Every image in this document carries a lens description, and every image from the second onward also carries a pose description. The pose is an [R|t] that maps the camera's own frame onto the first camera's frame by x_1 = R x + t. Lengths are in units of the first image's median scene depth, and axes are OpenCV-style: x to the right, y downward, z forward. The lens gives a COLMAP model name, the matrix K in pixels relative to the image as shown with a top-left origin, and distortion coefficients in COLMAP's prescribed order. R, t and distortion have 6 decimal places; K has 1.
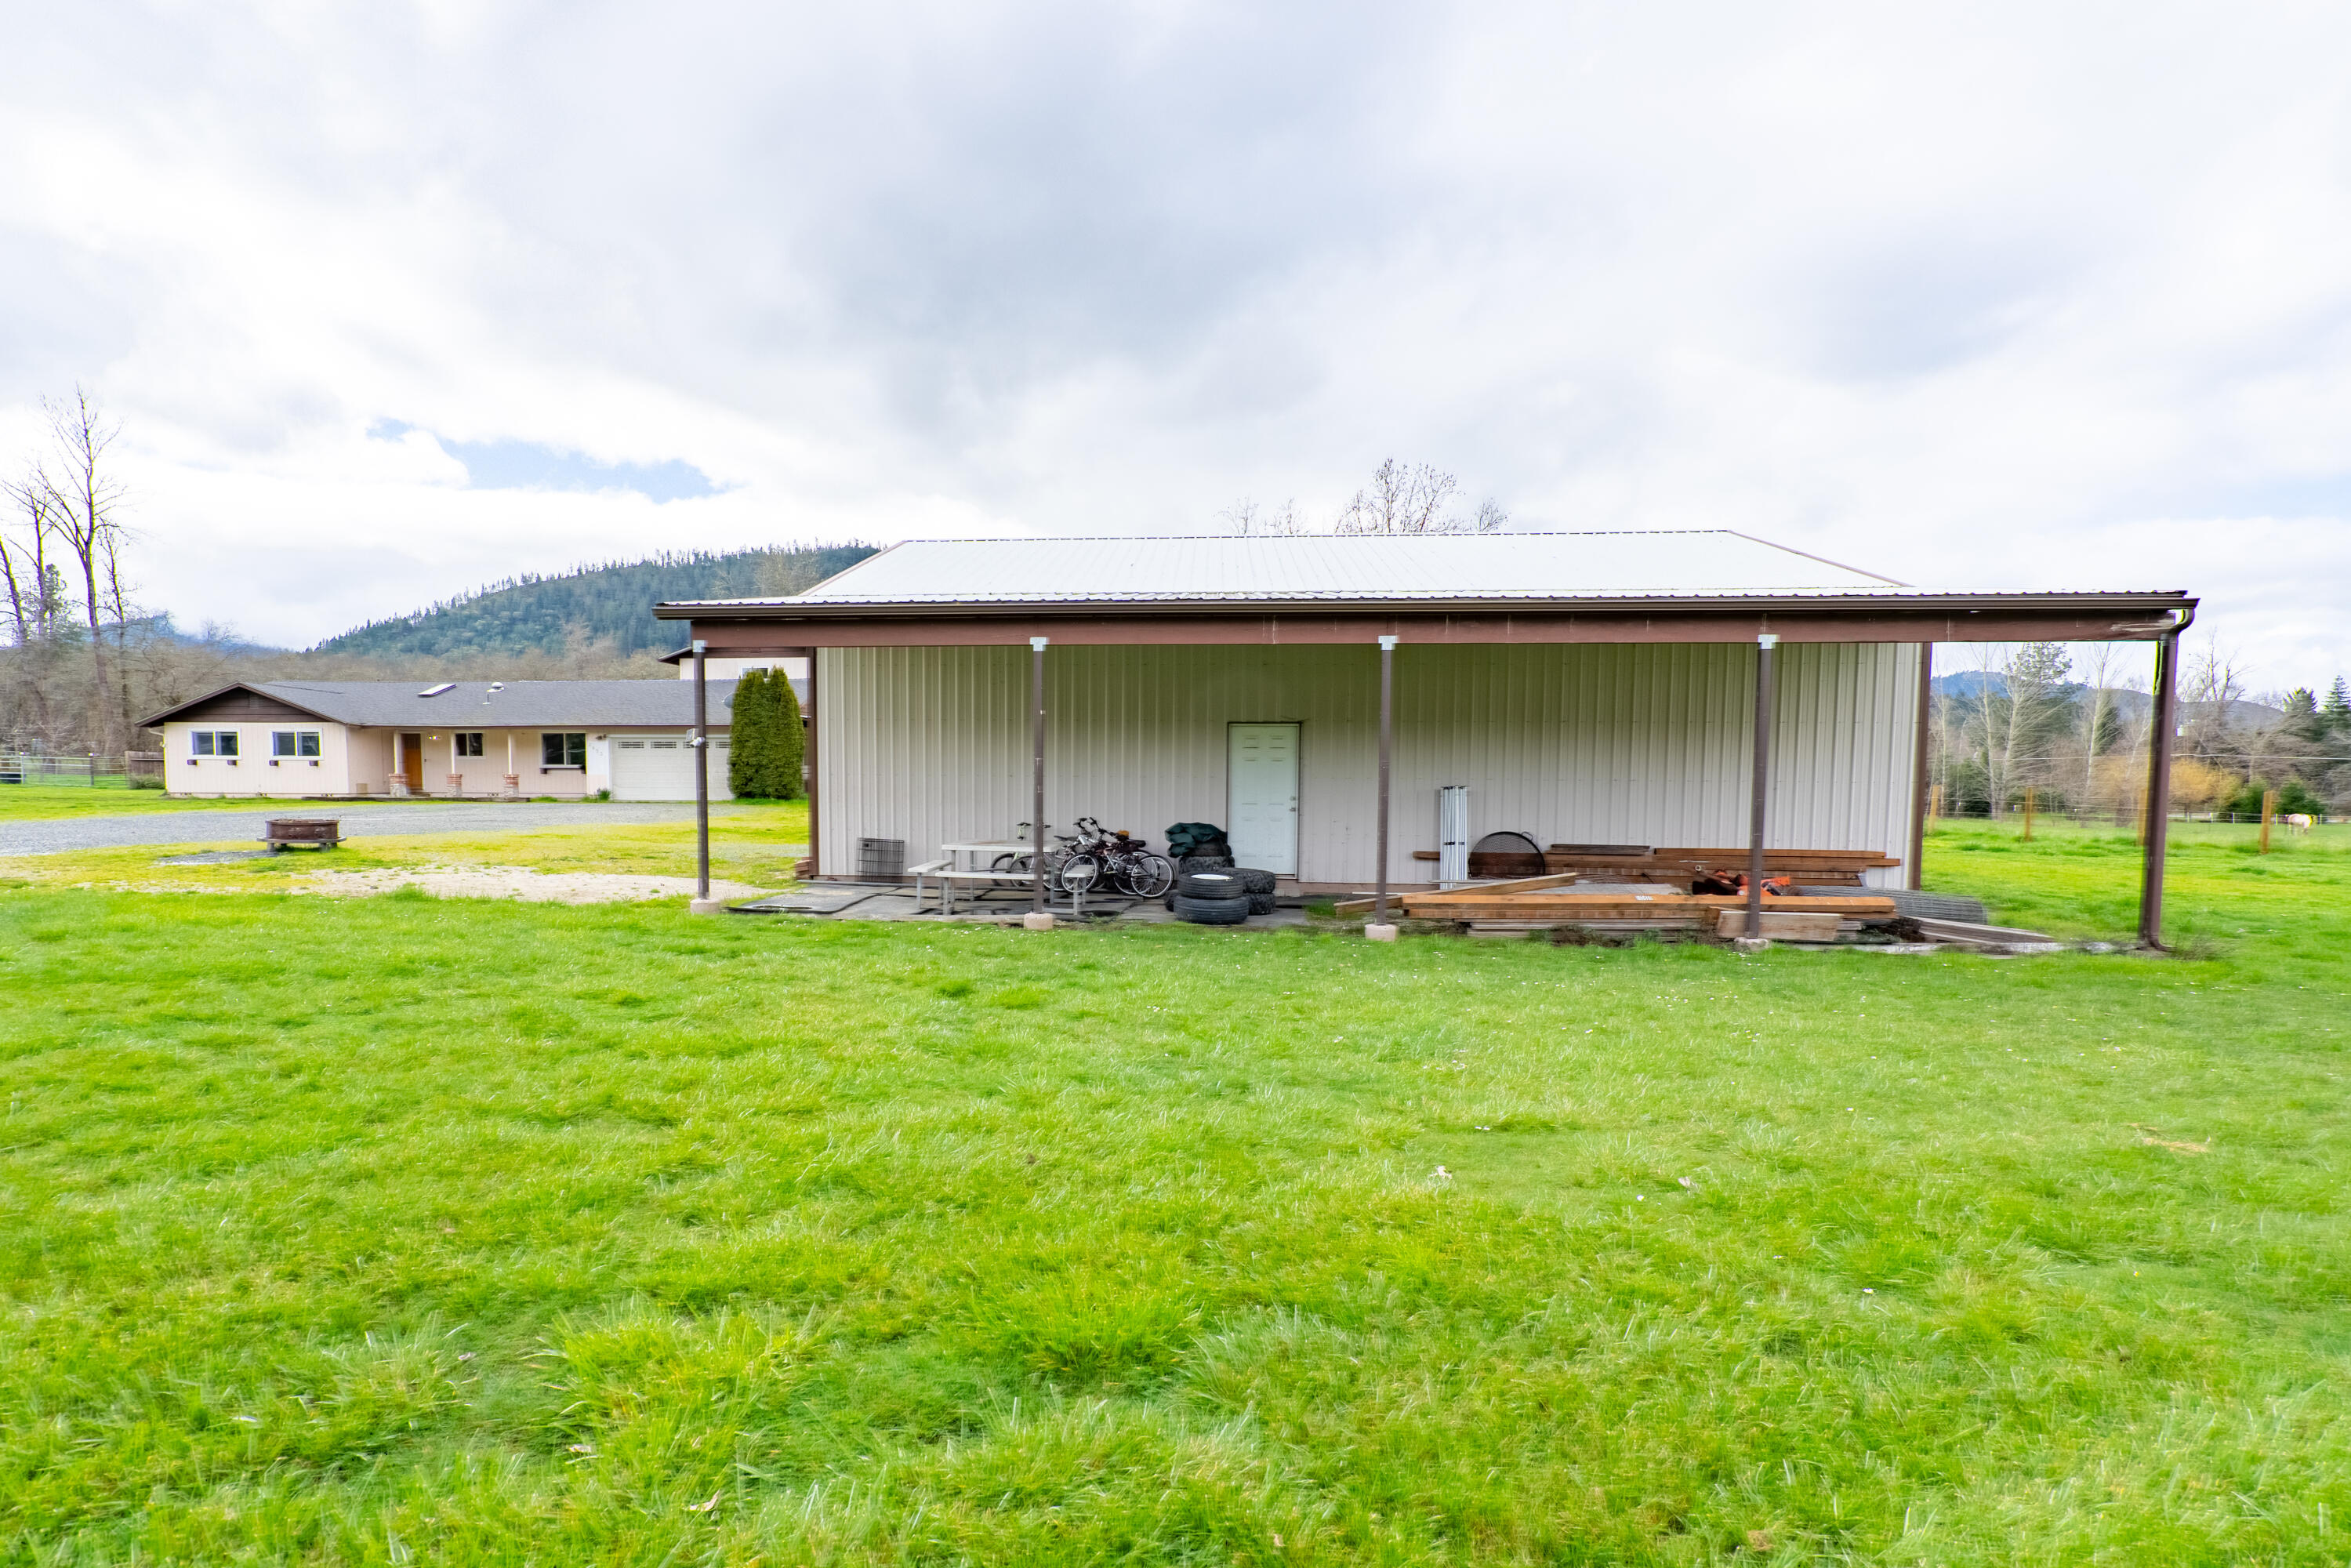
lens RADIAL K [[1162.6, 0, 1093.7], [0, 1162.6, 856.2], [0, 0, 1]] dist [-0.001917, 0.000179]
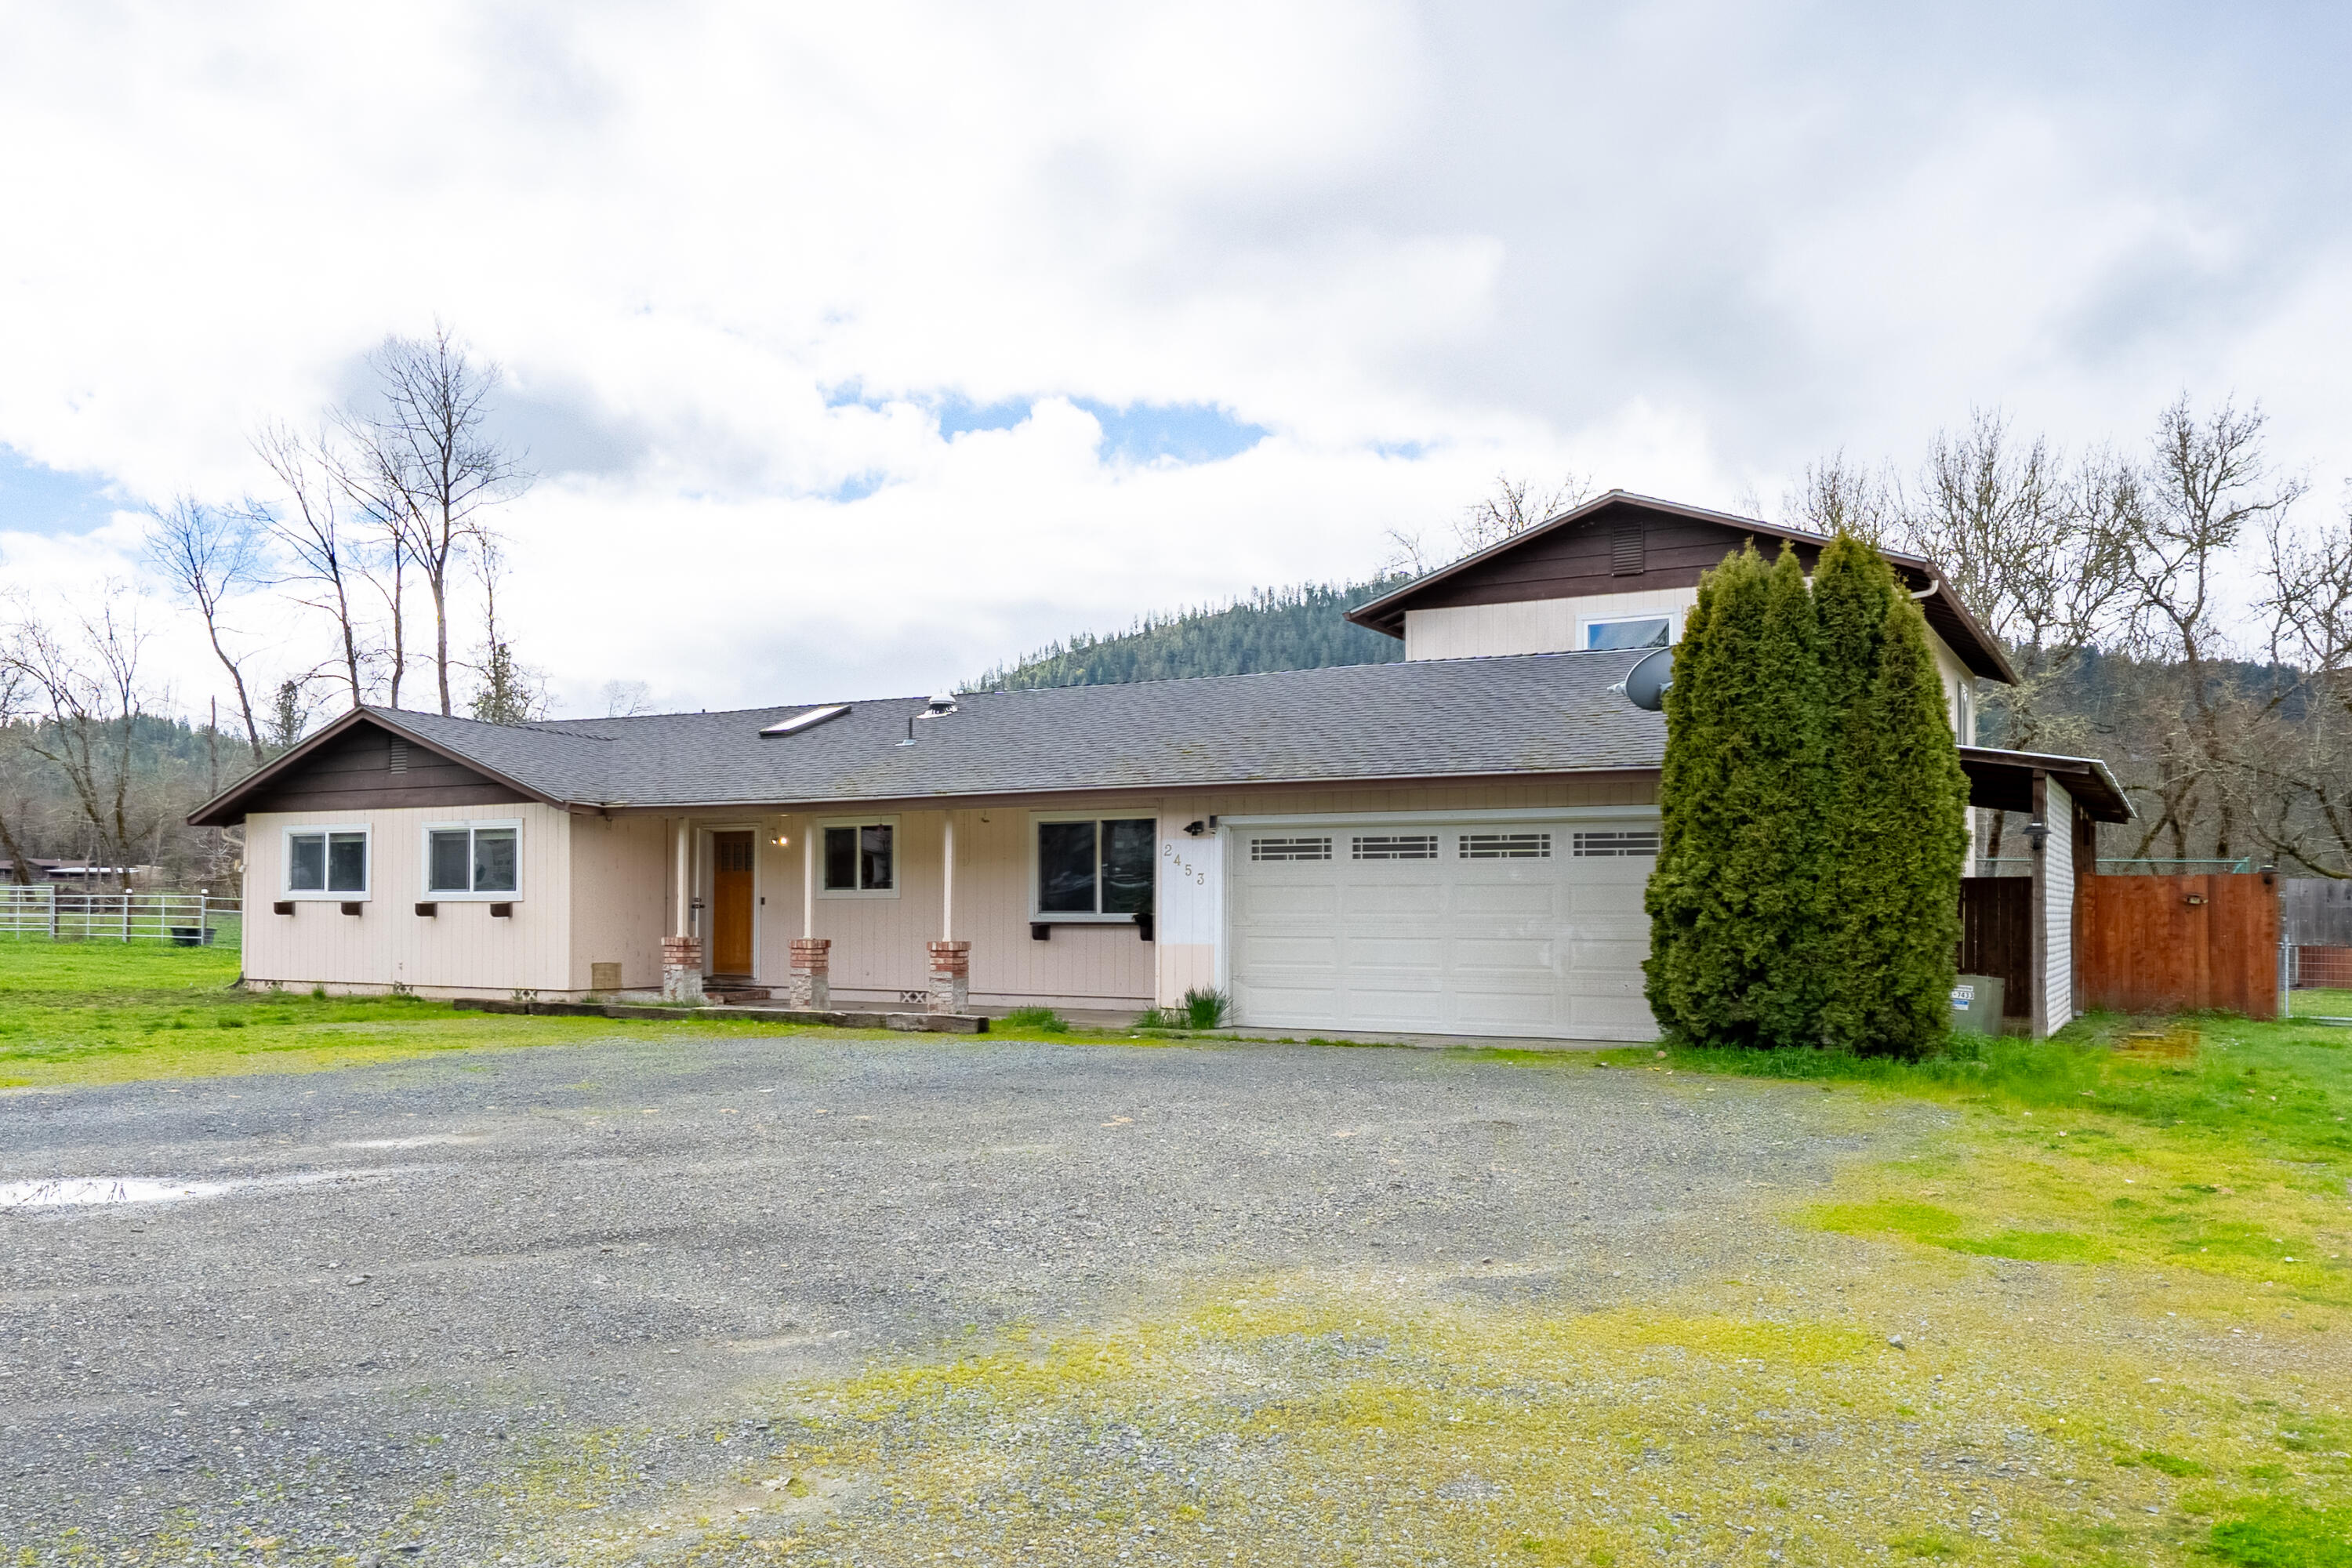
lens RADIAL K [[1867.9, 0, 1084.7], [0, 1867.9, 899.2], [0, 0, 1]] dist [-0.026445, 0.009783]
pose [[0.902935, -0.003780, -0.429761, -0.226329], [-0.031740, 0.996644, -0.075452, -0.041989], [0.428604, 0.081769, 0.899785, 0.513926]]
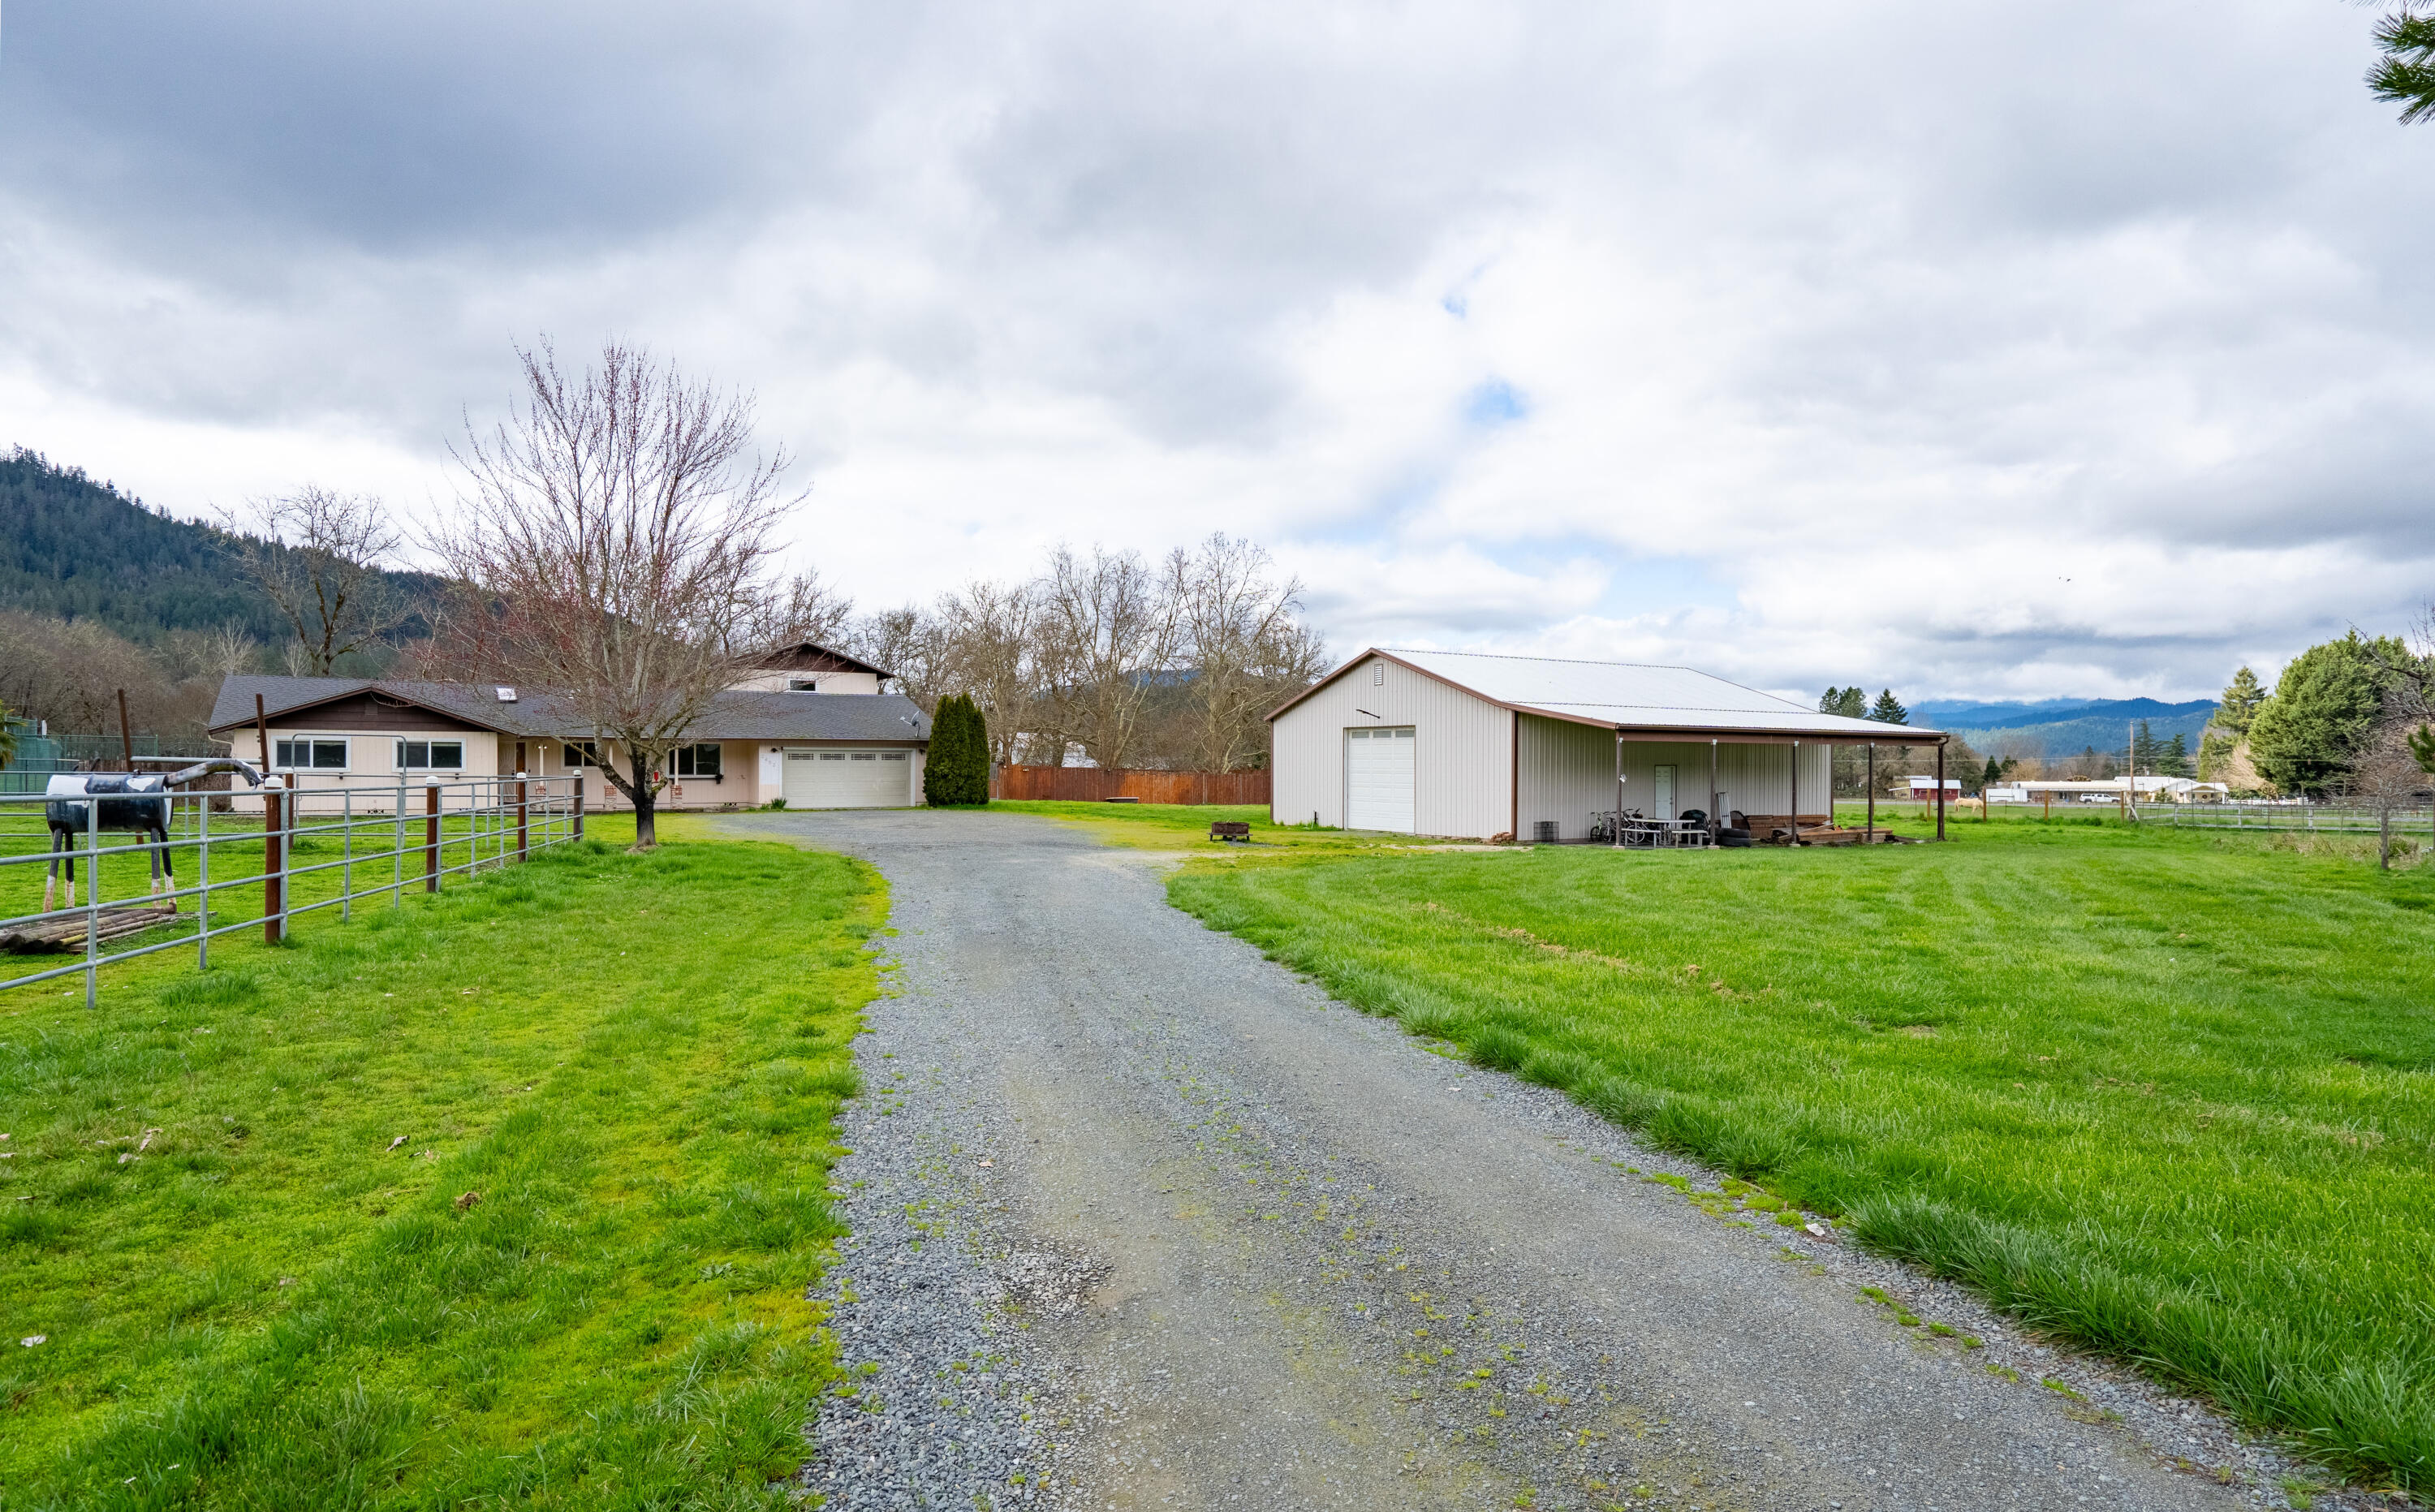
lens RADIAL K [[1340.0, 0, 1220.4], [0, 1340.0, 769.7], [0, 0, 1]] dist [0.005053, 0.000779]
pose [[0.799393, -0.005393, 0.600784, -0.803028], [0.043377, 0.997868, -0.048758, -0.006181], [-0.599240, 0.065037, 0.797923, -0.213563]]
